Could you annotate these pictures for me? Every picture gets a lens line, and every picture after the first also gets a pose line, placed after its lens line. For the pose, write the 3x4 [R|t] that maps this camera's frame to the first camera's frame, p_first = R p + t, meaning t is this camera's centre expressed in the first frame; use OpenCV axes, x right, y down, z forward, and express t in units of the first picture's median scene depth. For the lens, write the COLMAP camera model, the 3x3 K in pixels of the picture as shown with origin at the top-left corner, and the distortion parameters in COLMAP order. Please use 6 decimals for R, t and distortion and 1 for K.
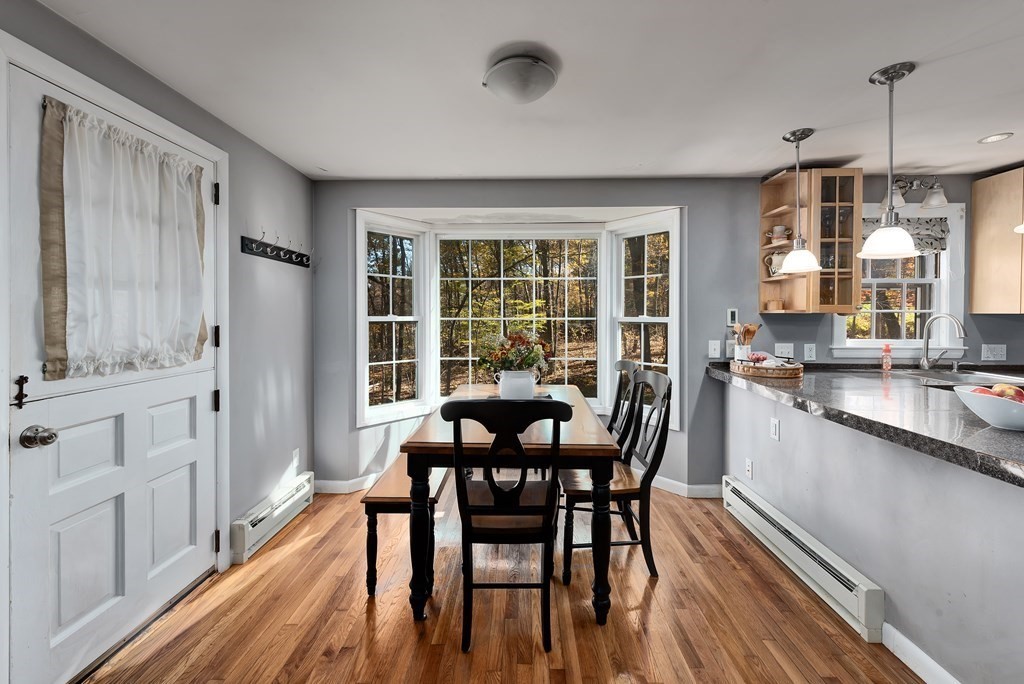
lens RADIAL K [[401.0, 0, 525.9], [0, 401.0, 320.4], [0, 0, 1]] dist [0.004173, -0.001706]
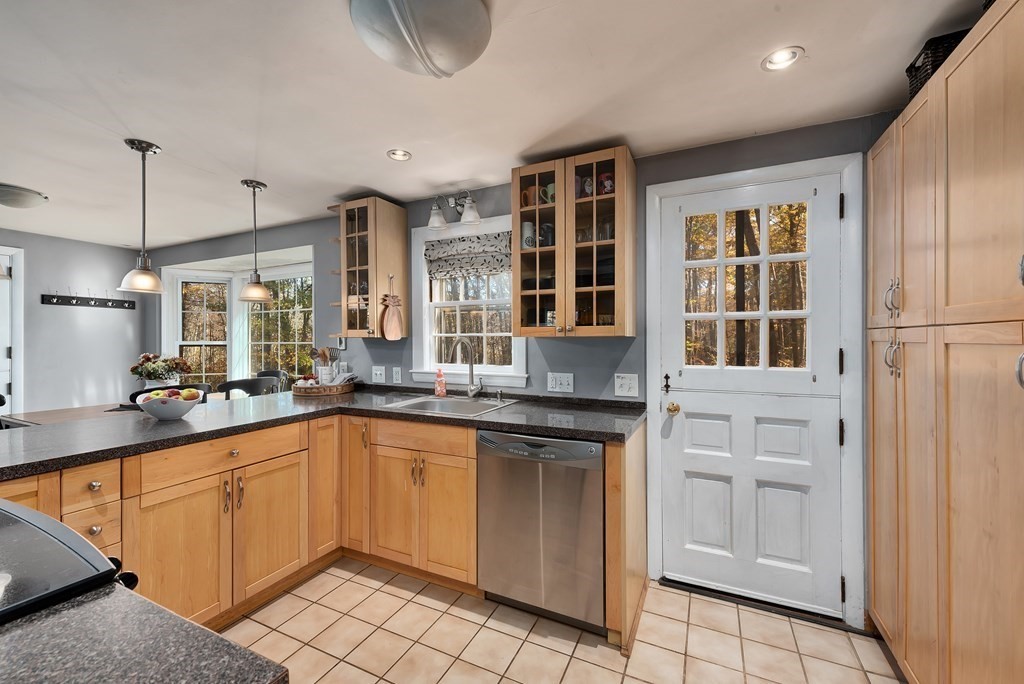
lens RADIAL K [[401.0, 0, 486.1], [0, 401.0, 342.0], [0, 0, 1]] dist [0.004173, -0.001706]
pose [[0.917582, -0.001626, -0.397543, 1.433784], [-0.001930, 0.999962, -0.008543, 0.002158], [0.397541, 0.008606, 0.917544, 0.161033]]
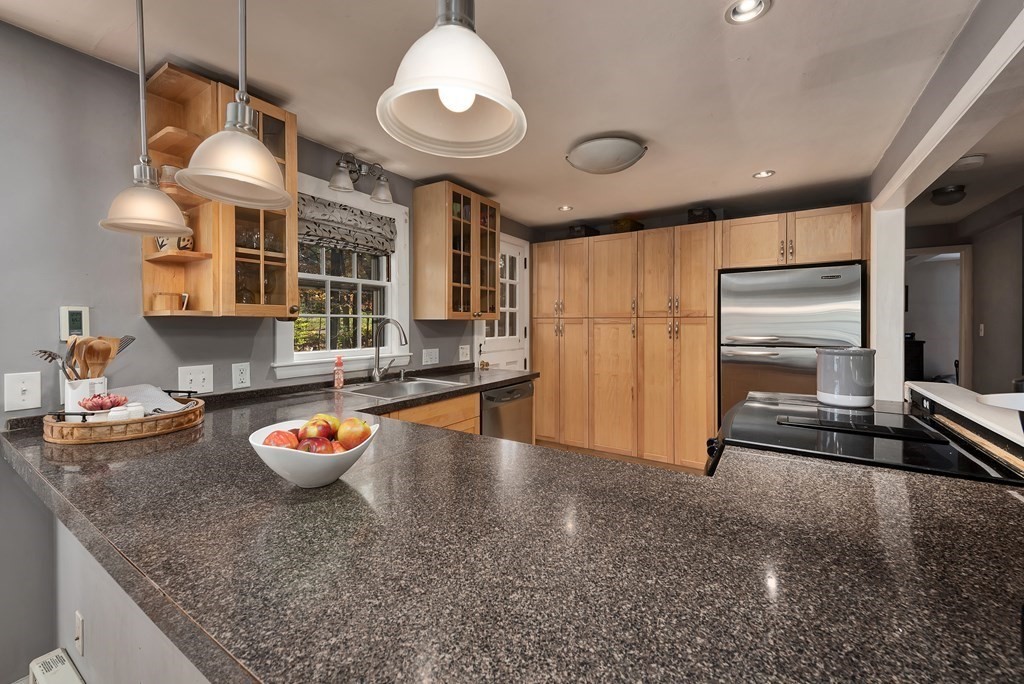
lens RADIAL K [[401.0, 0, 523.9], [0, 401.0, 326.5], [0, 0, 1]] dist [0.004173, -0.001706]
pose [[0.497153, -0.008769, 0.867619, 0.390159], [0.012711, 0.999915, 0.002823, 0.001820], [-0.867570, 0.009625, 0.497222, 0.276471]]
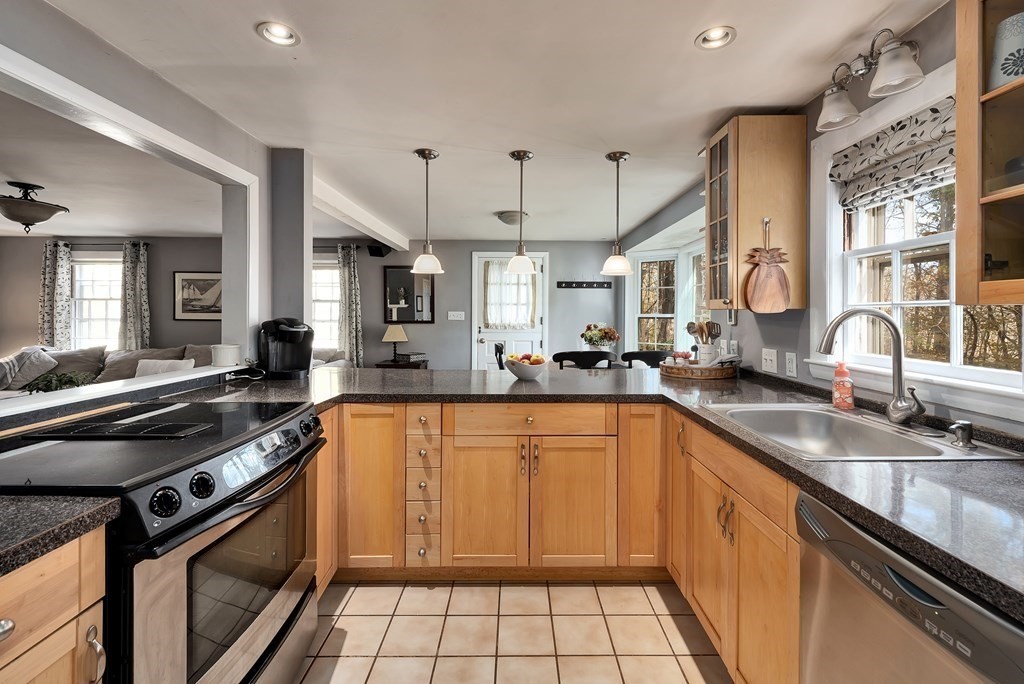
lens RADIAL K [[401.0, 0, 536.2], [0, 401.0, 316.1], [0, 0, 1]] dist [0.004173, -0.001706]
pose [[0.106489, 0.003740, -0.994307, 1.471210], [-0.016618, 0.999860, 0.001982, 0.000723], [0.994175, 0.016312, 0.106536, 0.519672]]
